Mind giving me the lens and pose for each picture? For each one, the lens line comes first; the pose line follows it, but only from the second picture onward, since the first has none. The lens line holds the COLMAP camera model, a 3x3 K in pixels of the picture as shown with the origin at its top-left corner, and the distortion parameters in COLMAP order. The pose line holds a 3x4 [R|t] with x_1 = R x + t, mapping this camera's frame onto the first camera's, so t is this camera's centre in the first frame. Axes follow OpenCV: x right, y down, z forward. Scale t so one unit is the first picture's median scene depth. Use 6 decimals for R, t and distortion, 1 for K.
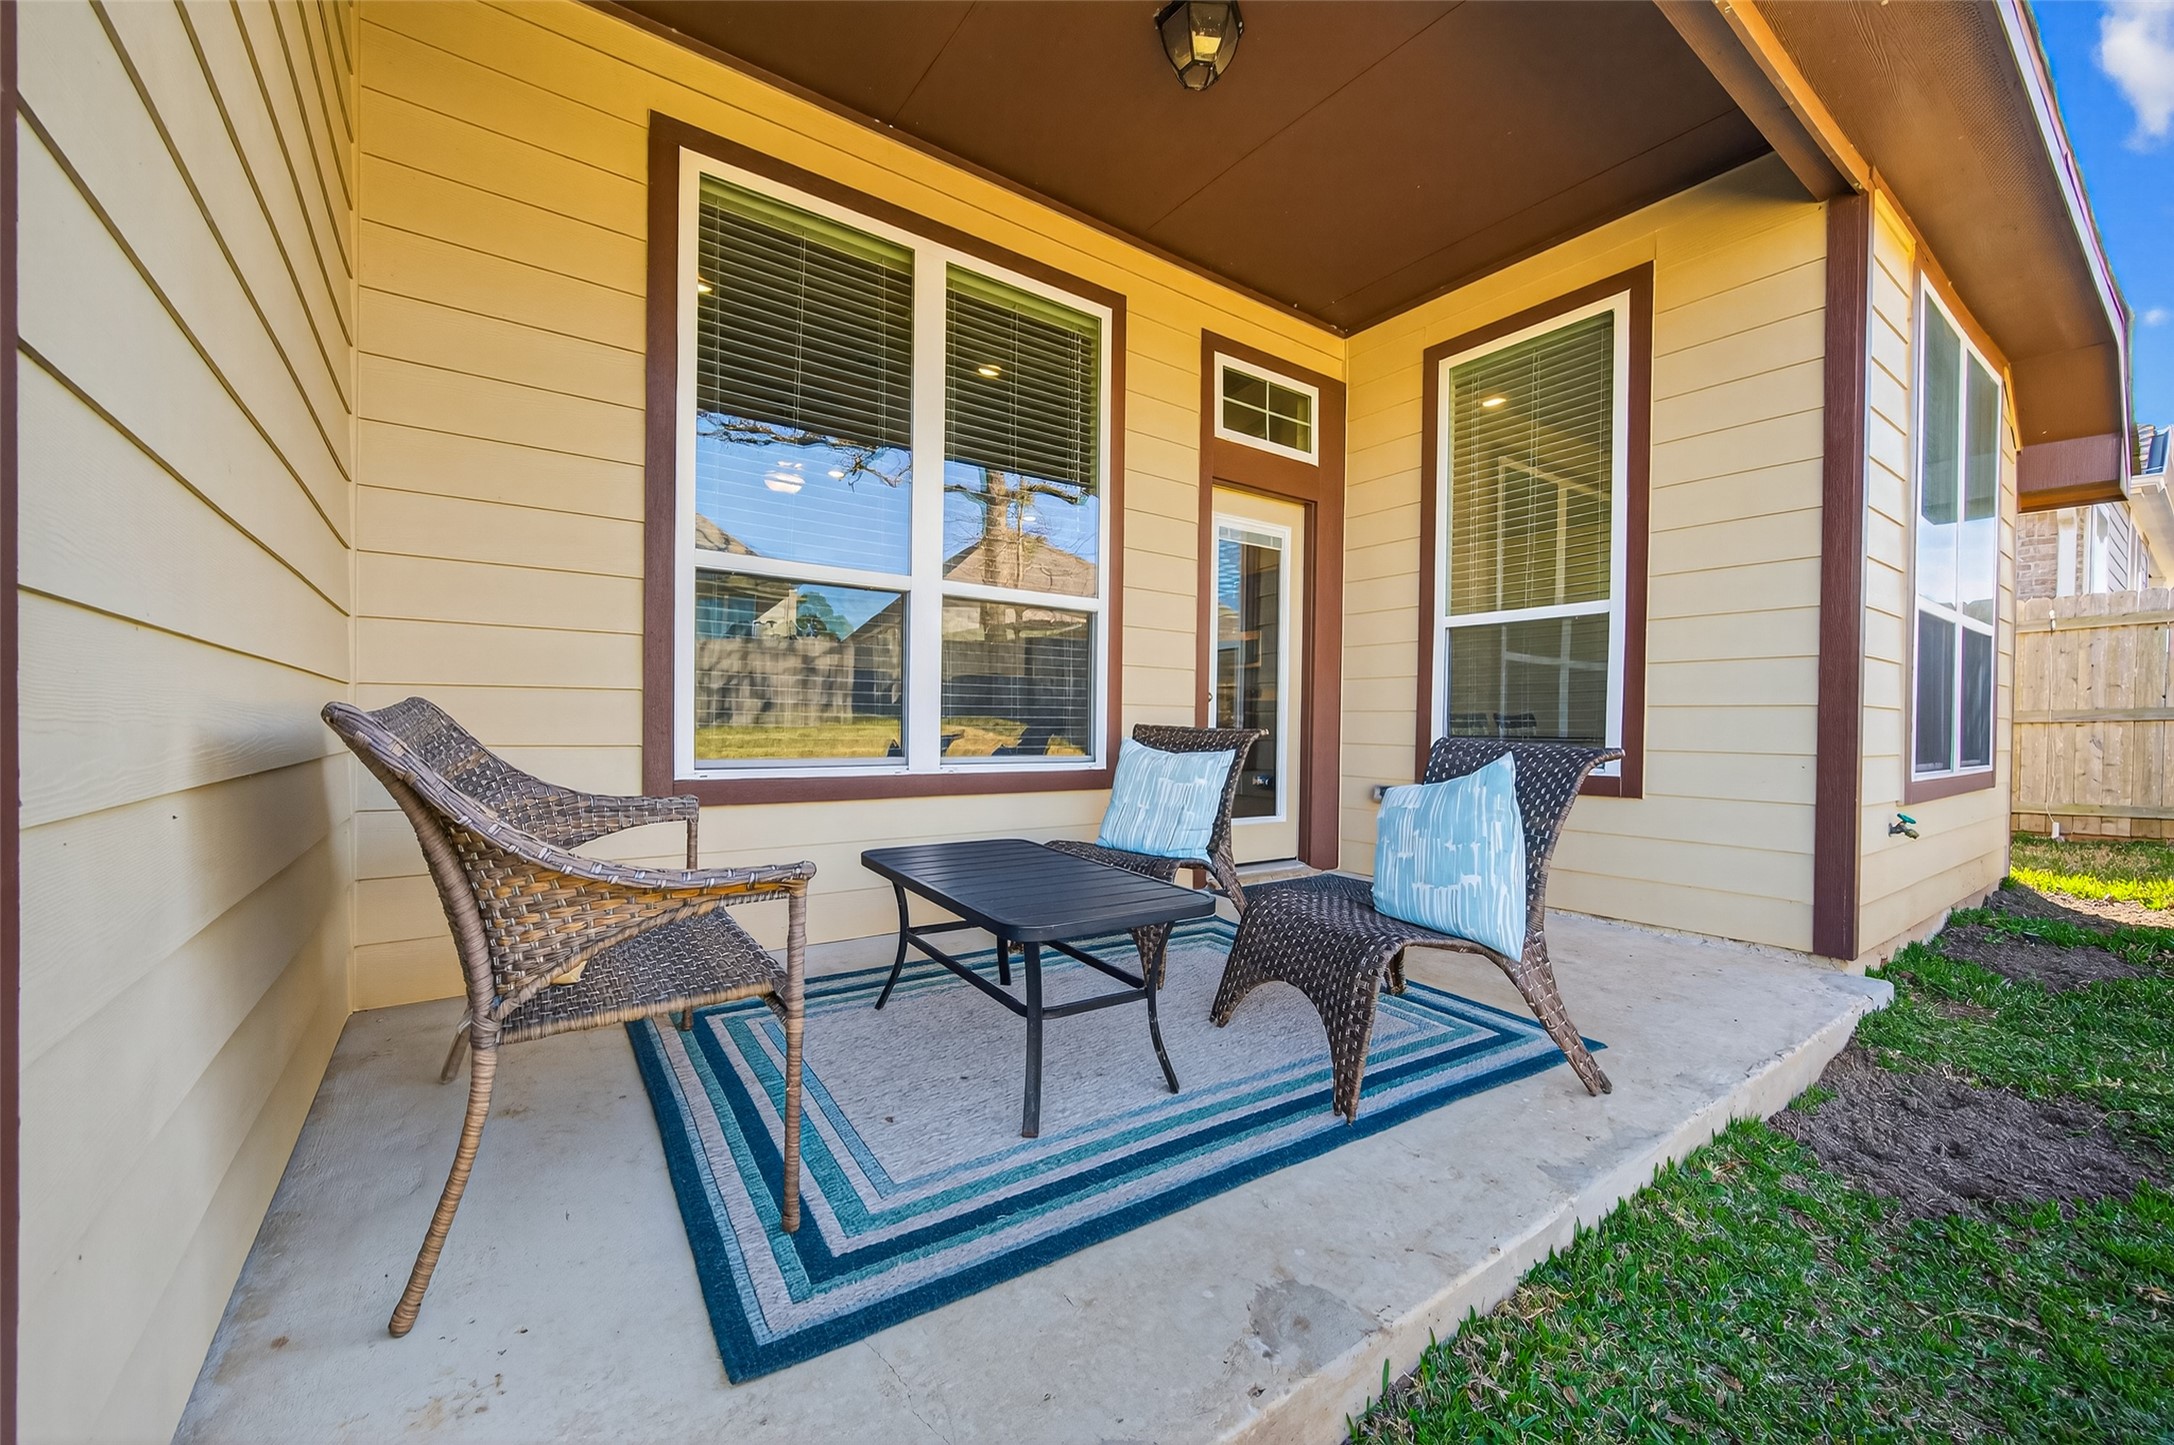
lens RADIAL K [[843.3, 0, 1089.0], [0, 843.3, 728.2], [0, 0, 1]] dist [0.000959, 0.000087]
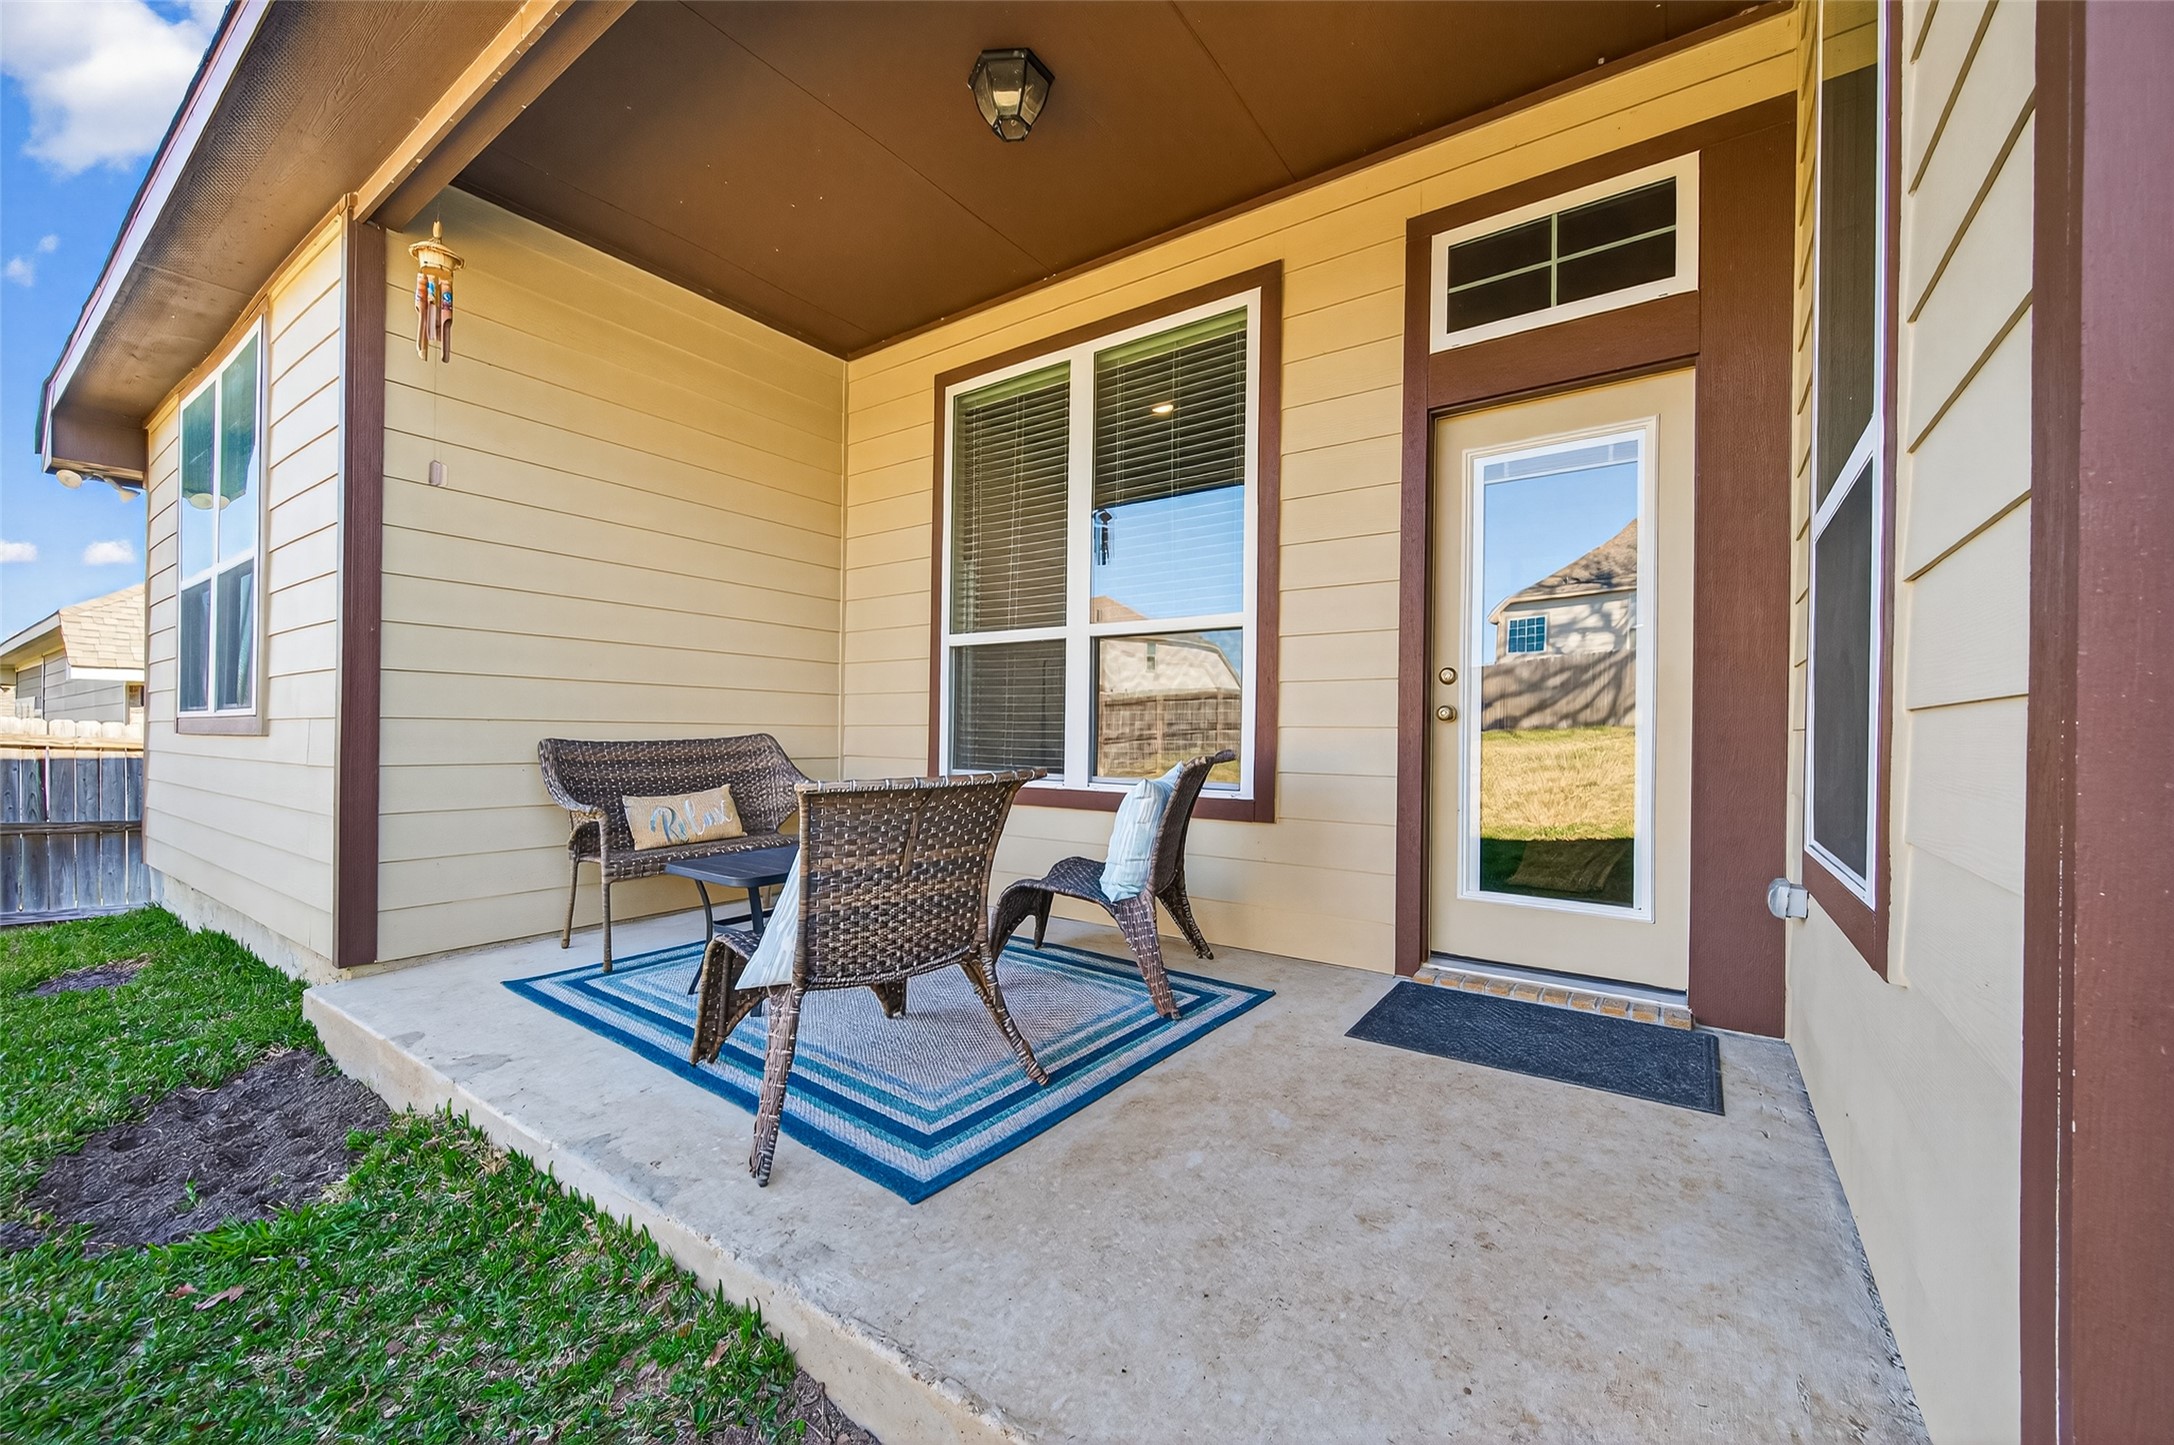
lens RADIAL K [[843.3, 0, 1082.3], [0, 843.3, 723.4], [0, 0, 1]] dist [0.000959, 0.000087]
pose [[0.321311, -0.020490, -0.946752, 0.817653], [-0.010590, 0.999626, -0.025228, -0.007660], [0.946915, 0.018132, 0.320974, 0.546634]]
